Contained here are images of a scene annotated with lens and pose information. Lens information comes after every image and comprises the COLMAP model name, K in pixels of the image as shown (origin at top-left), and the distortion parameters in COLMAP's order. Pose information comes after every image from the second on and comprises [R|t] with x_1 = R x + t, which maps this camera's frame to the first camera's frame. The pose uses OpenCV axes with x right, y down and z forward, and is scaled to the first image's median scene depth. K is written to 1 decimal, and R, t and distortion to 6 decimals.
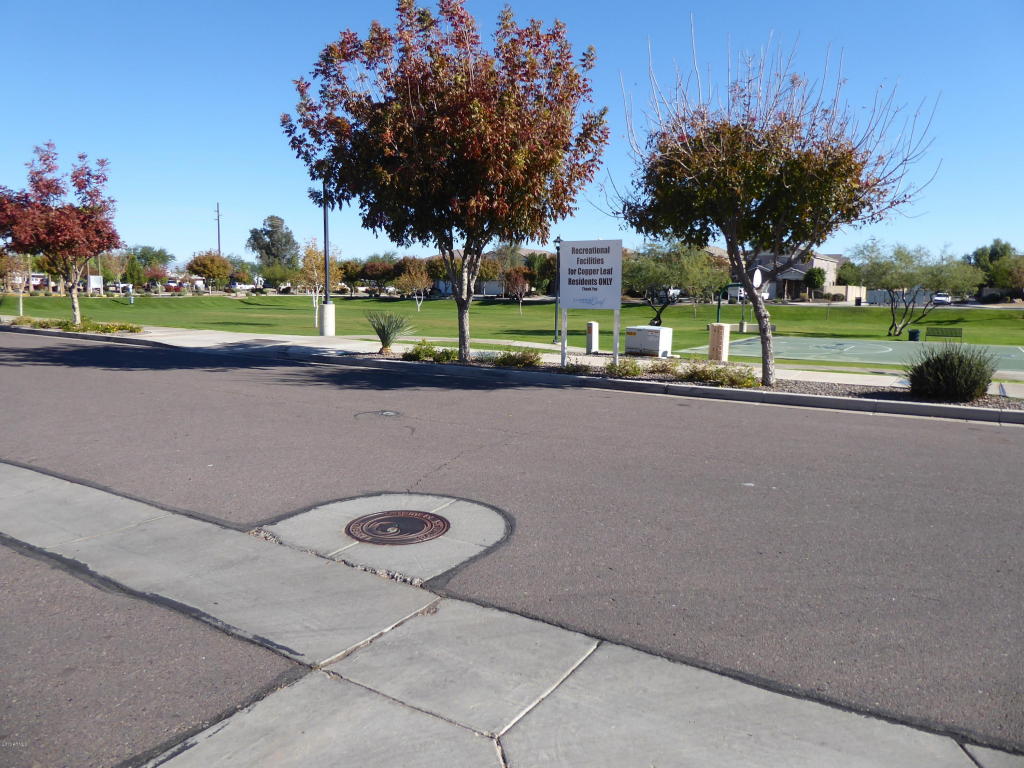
lens RADIAL K [[738.9, 0, 516.5], [0, 738.9, 385.0], [0, 0, 1]] dist [-0.031328, 0.015025]
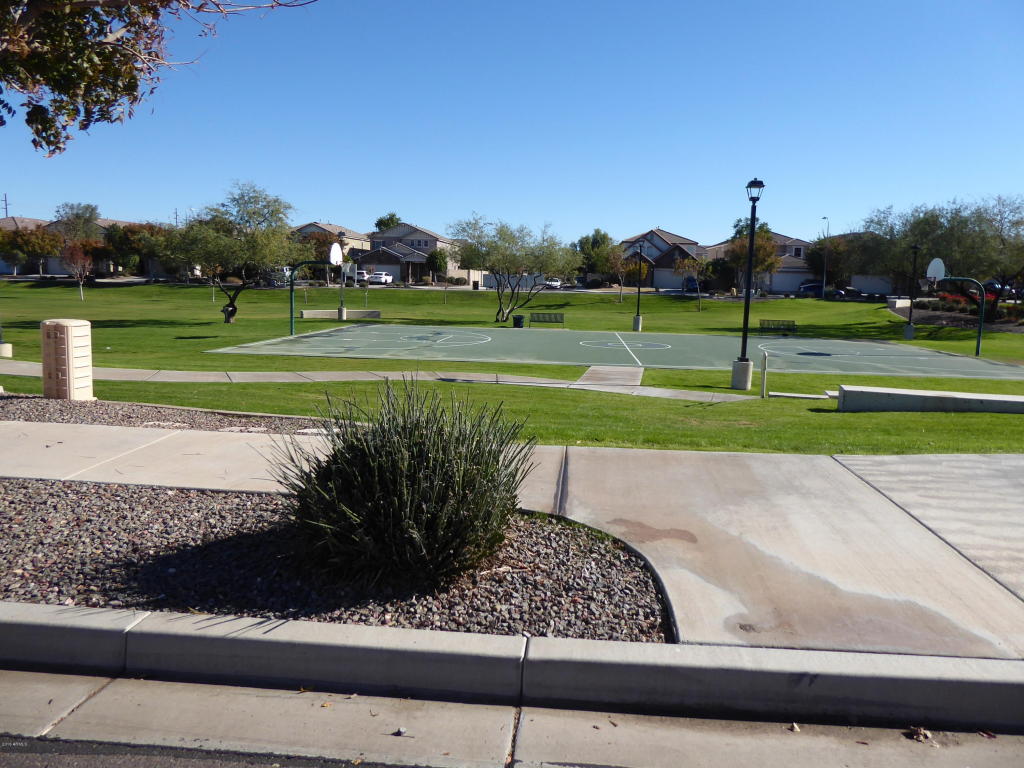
lens RADIAL K [[738.9, 0, 512.3], [0, 738.9, 380.3], [0, 0, 1]] dist [-0.031328, 0.015025]
pose [[0.896611, -0.047437, 0.440271, 0.077982], [0.040932, 0.998867, 0.024264, -0.010529], [-0.440923, -0.003734, 0.897537, 0.107296]]
